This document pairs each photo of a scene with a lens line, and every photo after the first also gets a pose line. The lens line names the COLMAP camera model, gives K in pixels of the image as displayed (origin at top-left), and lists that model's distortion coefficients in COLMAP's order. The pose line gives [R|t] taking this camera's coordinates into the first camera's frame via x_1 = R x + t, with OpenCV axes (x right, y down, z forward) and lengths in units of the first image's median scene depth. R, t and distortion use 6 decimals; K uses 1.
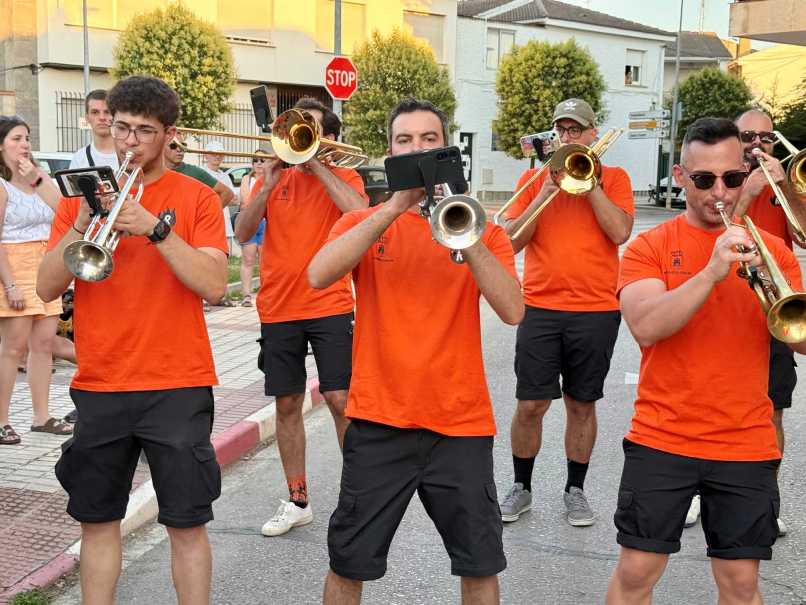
lens RADIAL K [[1206.6, 0, 402.8], [0, 1206.6, 301.6], [0, 0, 1]] dist [0.059781, 0.000000]
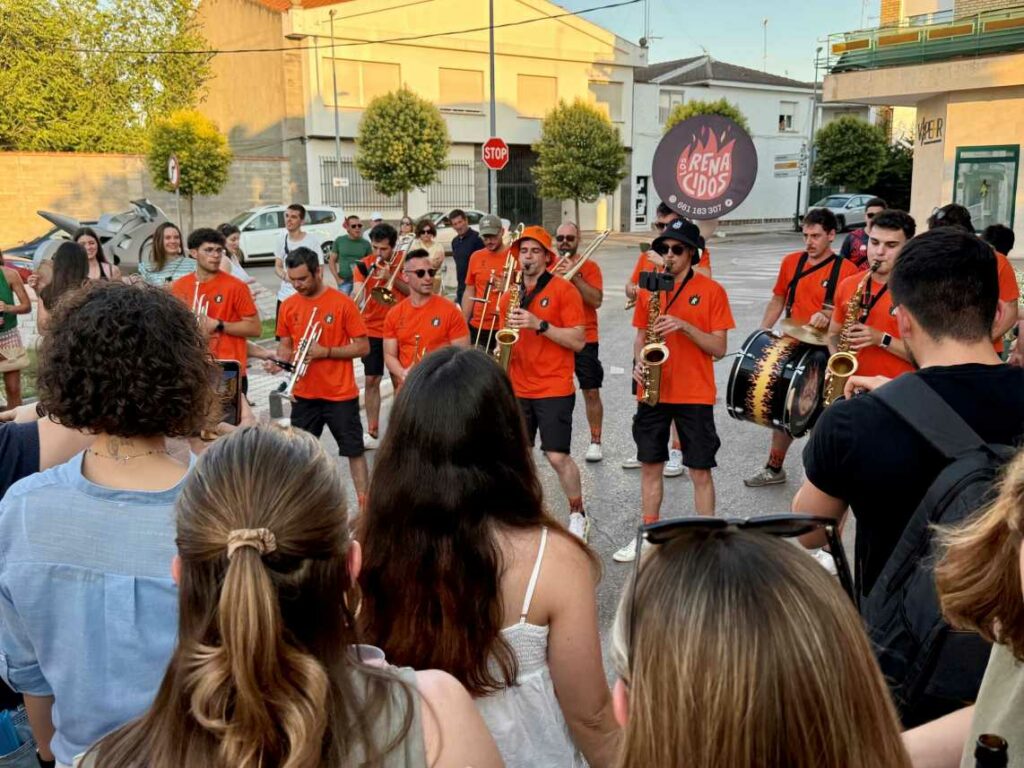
lens RADIAL K [[1012.6, 0, 512.2], [0, 1012.6, 386.0], [0, 0, 1]] dist [0.050809, 0.000000]
pose [[0.991794, 0.000084, -0.127849, 0.071970], [0.009588, 0.997135, 0.075033, -0.003688], [0.127489, -0.075643, 0.988951, -0.103857]]
